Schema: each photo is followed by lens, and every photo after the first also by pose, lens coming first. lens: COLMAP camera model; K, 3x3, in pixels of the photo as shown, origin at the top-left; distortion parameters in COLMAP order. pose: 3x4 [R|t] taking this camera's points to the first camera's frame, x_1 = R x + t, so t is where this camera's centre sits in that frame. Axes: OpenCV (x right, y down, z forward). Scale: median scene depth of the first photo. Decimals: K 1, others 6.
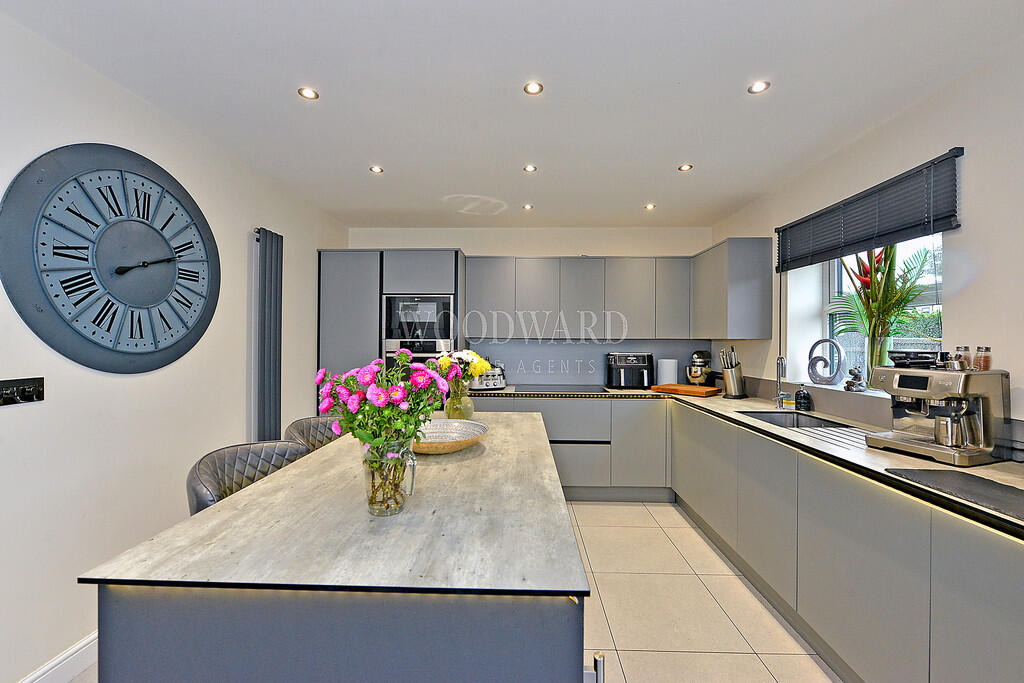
lens RADIAL K [[405.5, 0, 512.0], [0, 405.5, 341.5], [0, 0, 1]] dist [-0.008781, -0.000397]
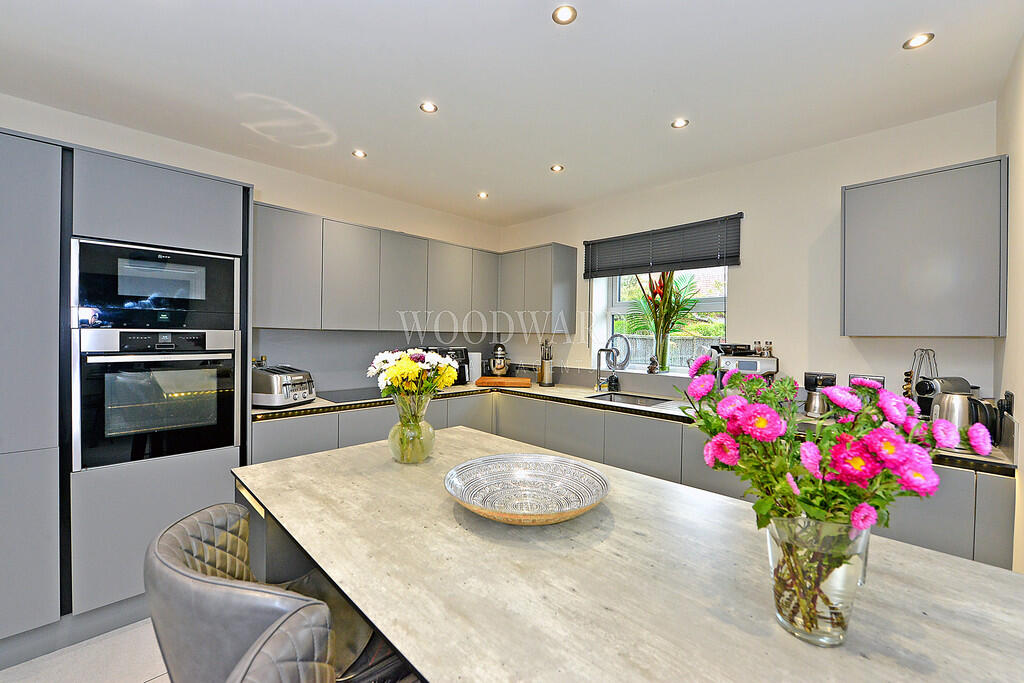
lens RADIAL K [[405.5, 0, 512.0], [0, 405.5, 341.5], [0, 0, 1]] dist [-0.008781, -0.000397]
pose [[0.682754, -0.007154, 0.730613, -0.372457], [-0.009326, 0.999785, 0.018504, -0.003889], [-0.730589, -0.019448, 0.682541, 0.332779]]
